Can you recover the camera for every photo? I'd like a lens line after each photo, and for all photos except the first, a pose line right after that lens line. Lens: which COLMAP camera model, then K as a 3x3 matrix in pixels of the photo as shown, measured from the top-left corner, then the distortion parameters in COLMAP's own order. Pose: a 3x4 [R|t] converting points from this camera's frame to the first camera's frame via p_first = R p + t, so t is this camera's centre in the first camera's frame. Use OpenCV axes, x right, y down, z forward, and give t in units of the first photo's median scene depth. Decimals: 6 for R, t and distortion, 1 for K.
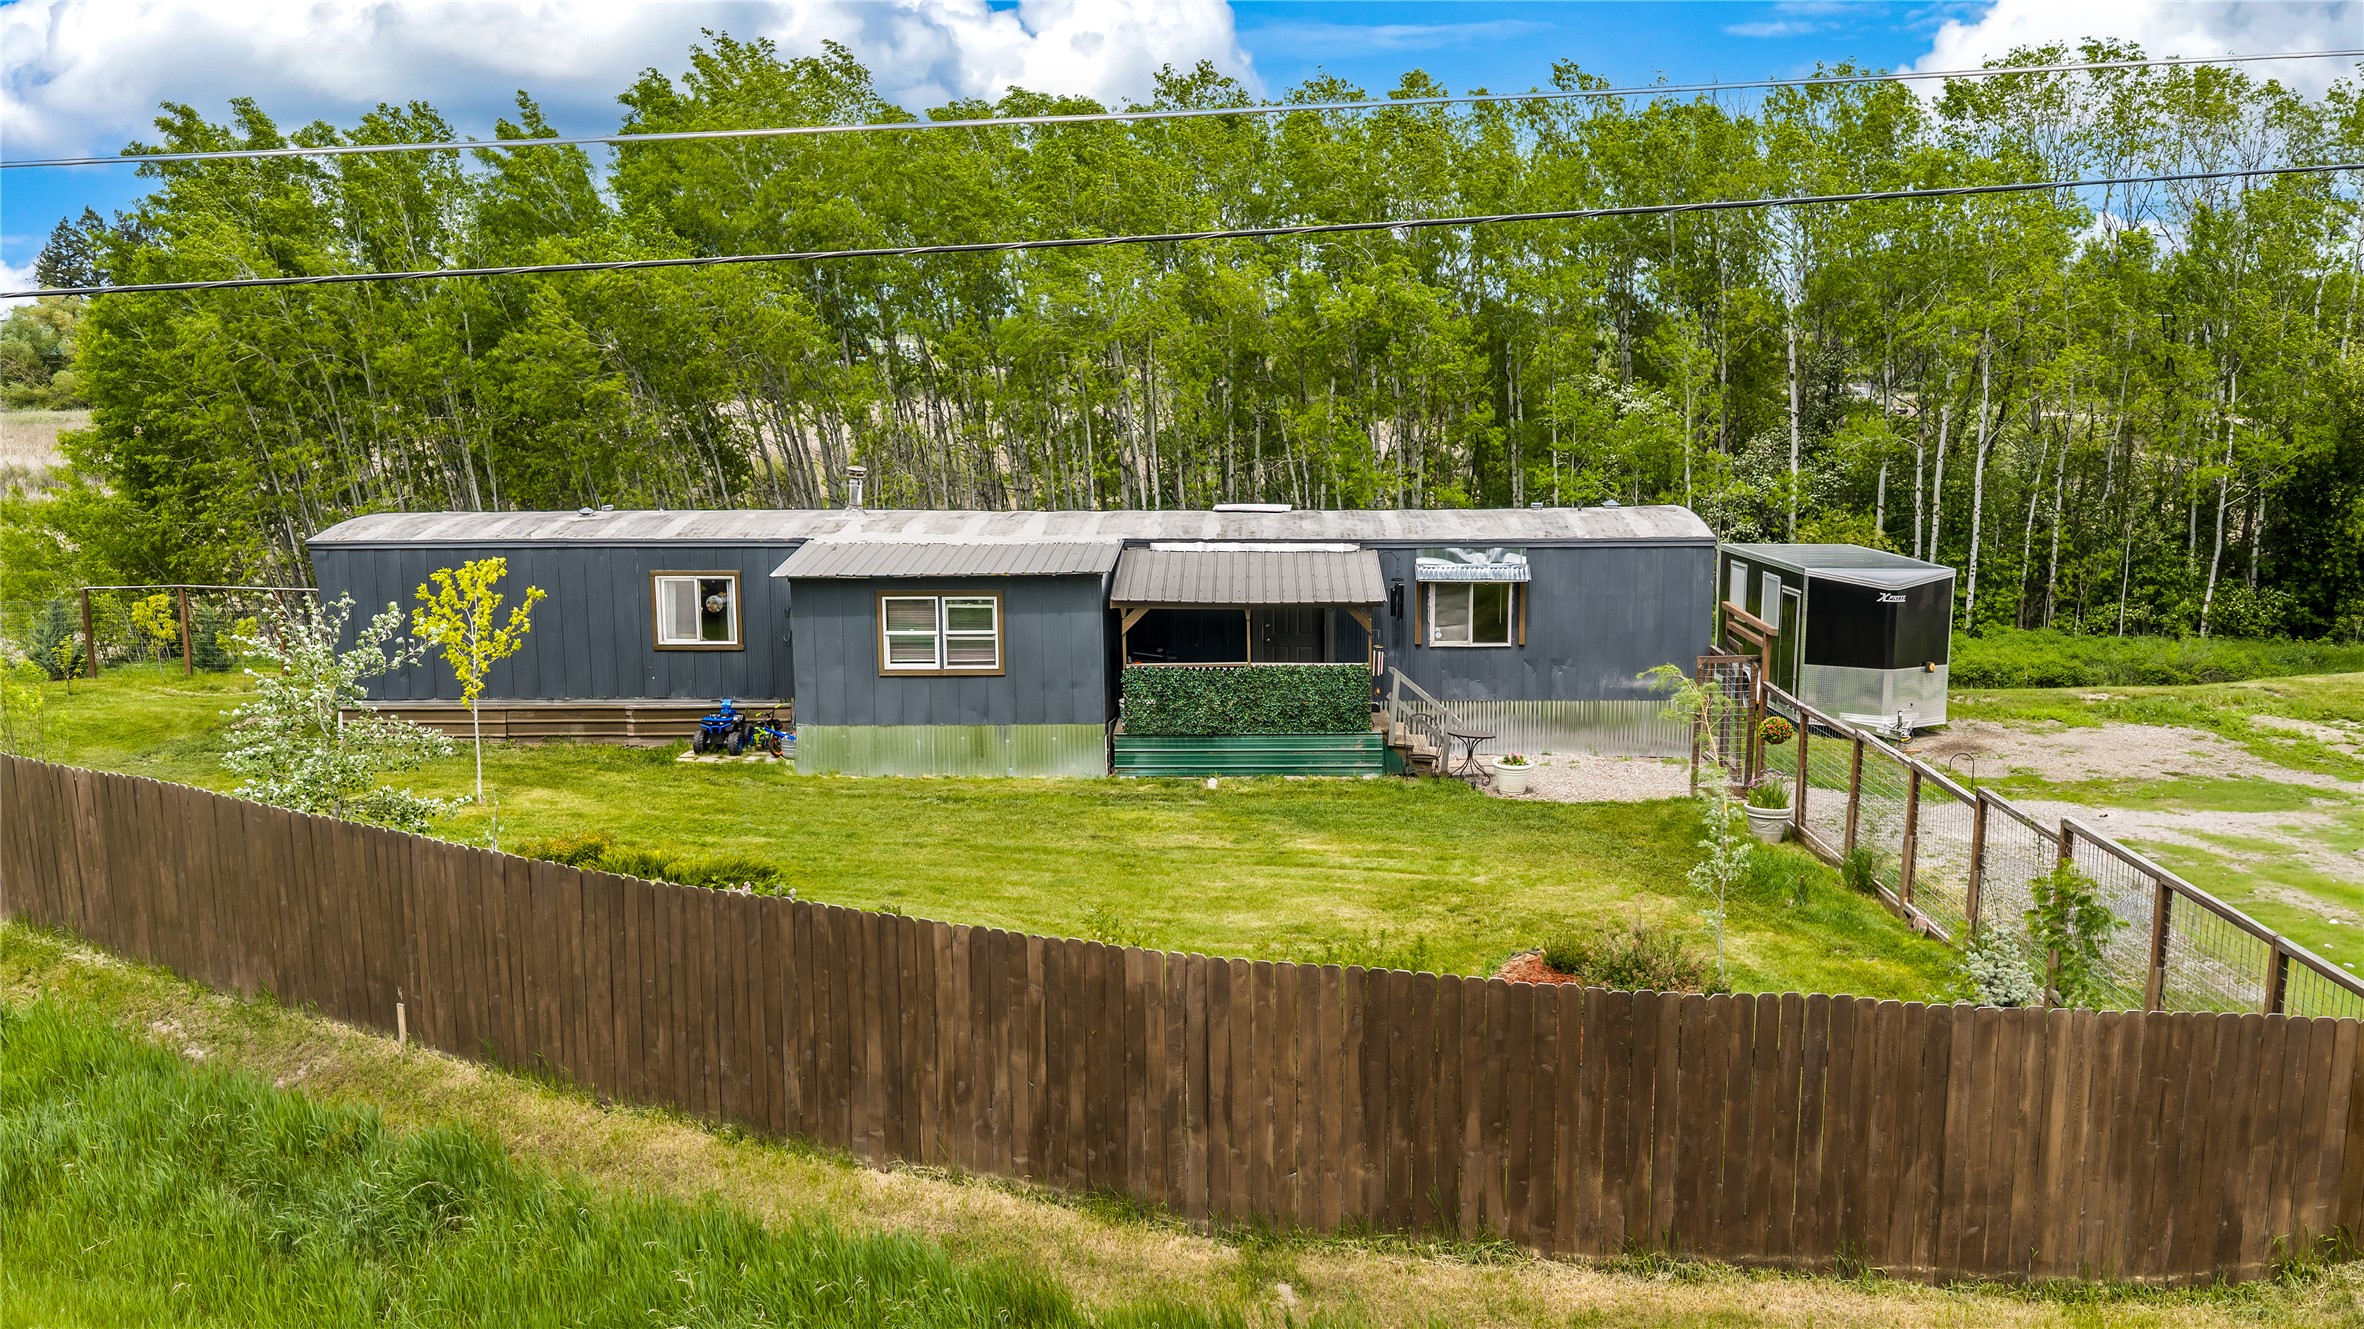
lens RADIAL K [[2003.3, 0, 1200.3], [0, 2003.3, 720.8], [0, 0, 1]] dist [0.018179, -0.031580]
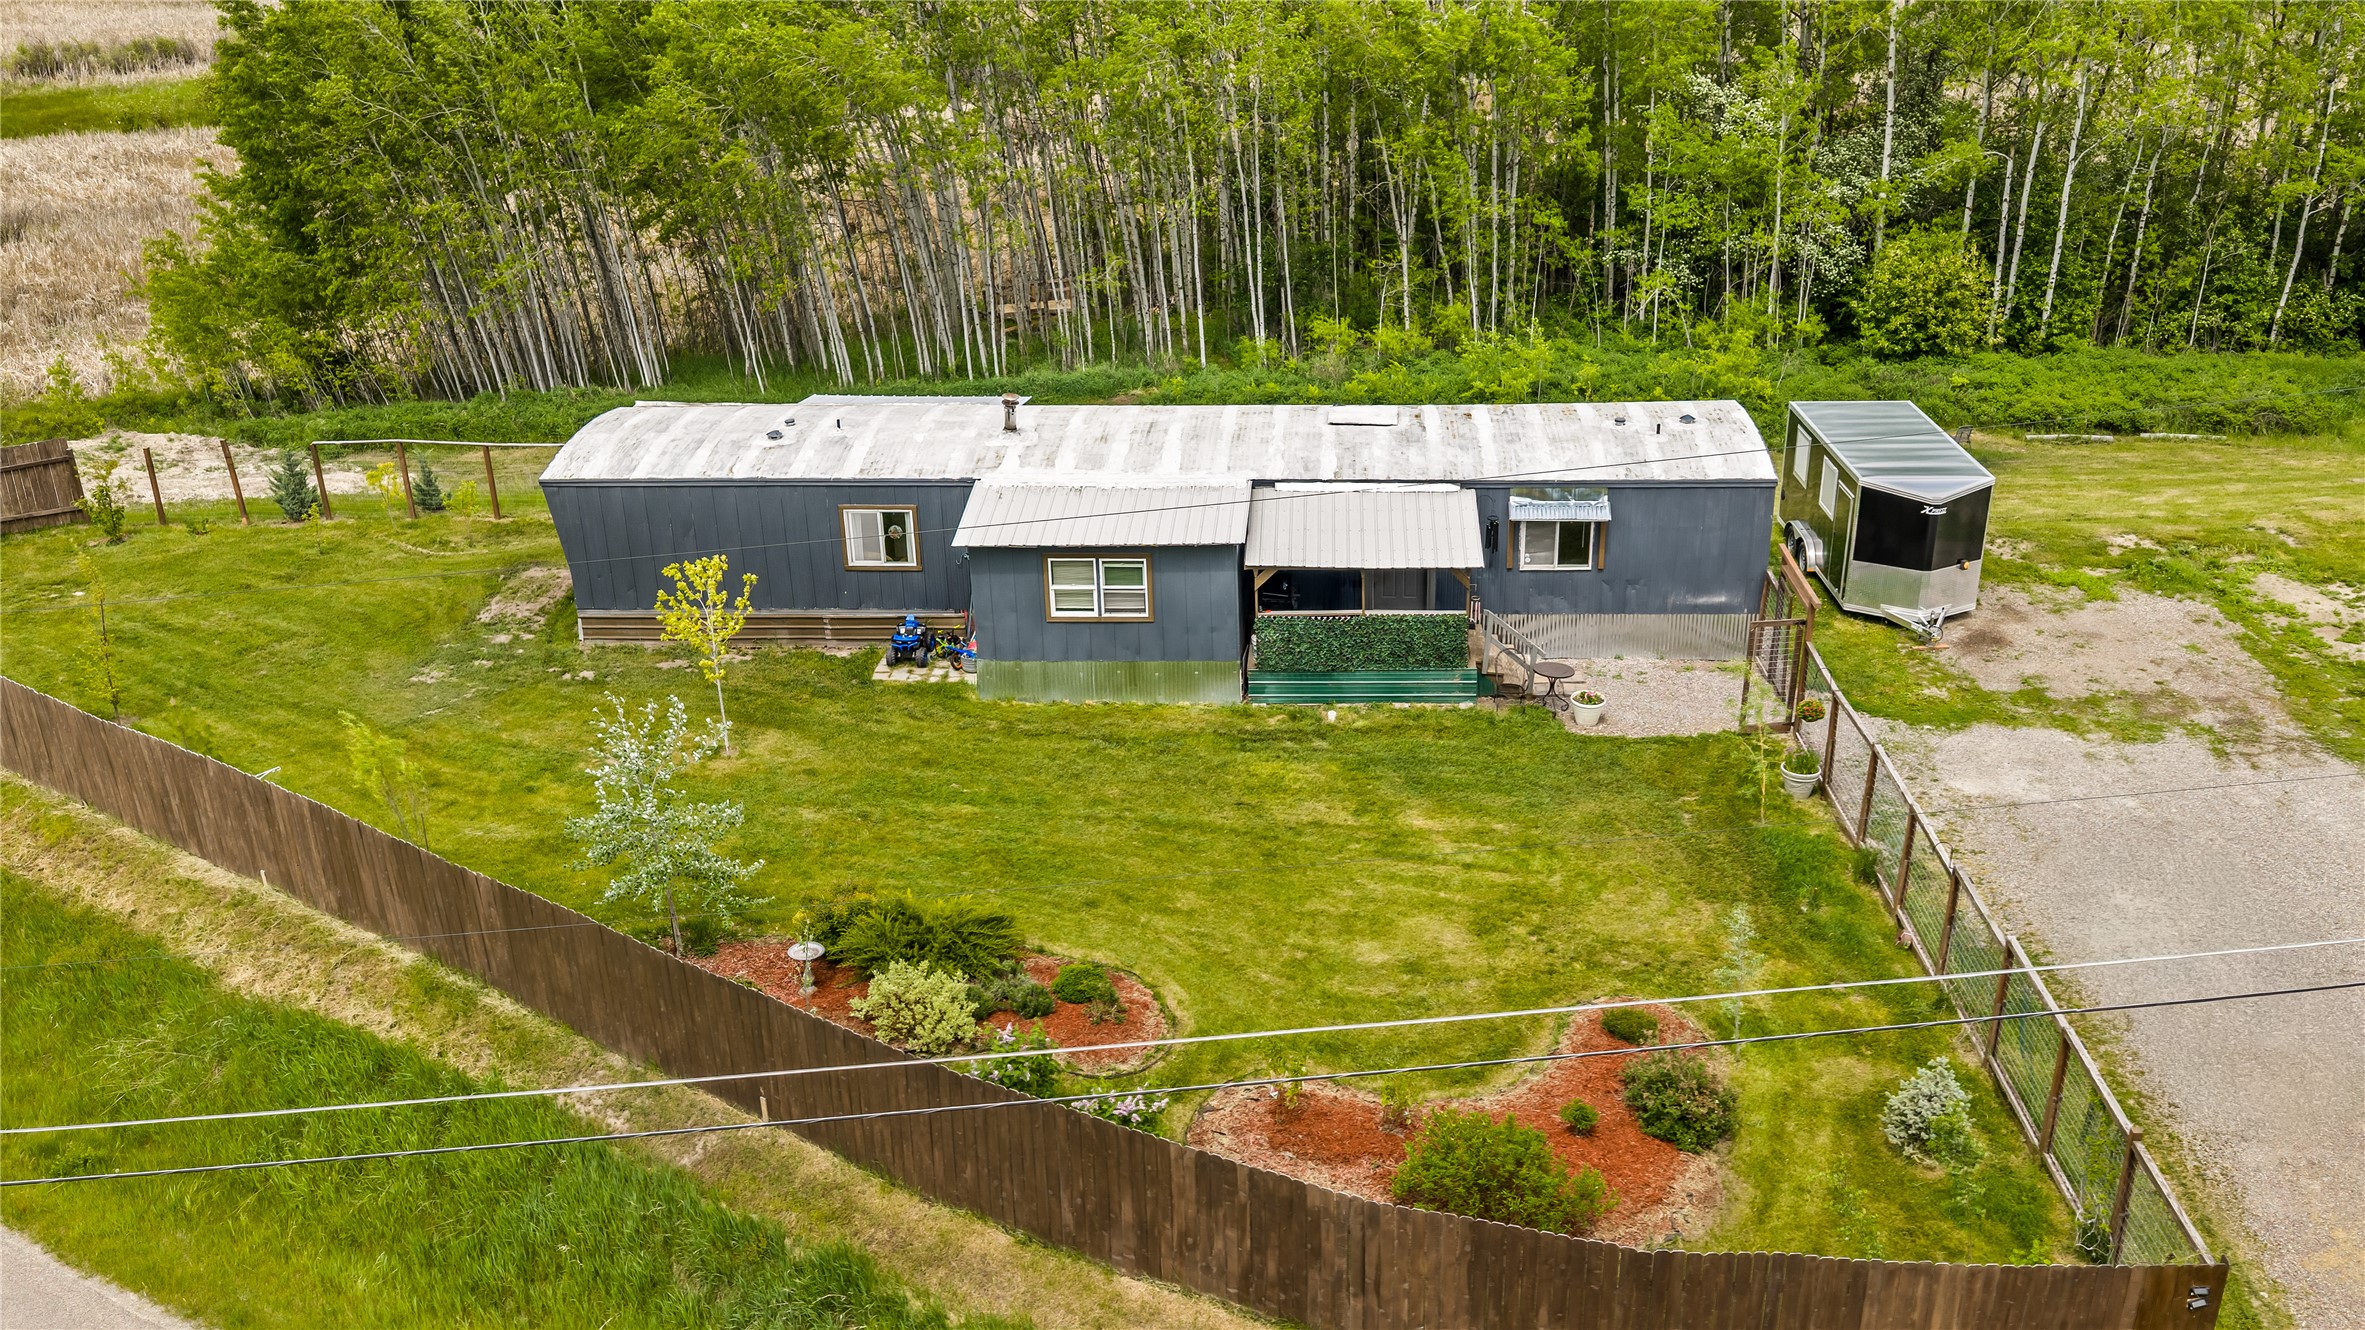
lens RADIAL K [[2004.2, 0, 1200.7], [0, 2004.2, 759.6], [0, 0, 1]] dist [0.018179, -0.031580]
pose [[0.999238, -0.006140, -0.038547, -0.025594], [0.016475, 0.961615, 0.273909, -0.265114], [0.035386, -0.274335, 0.960983, -0.145267]]
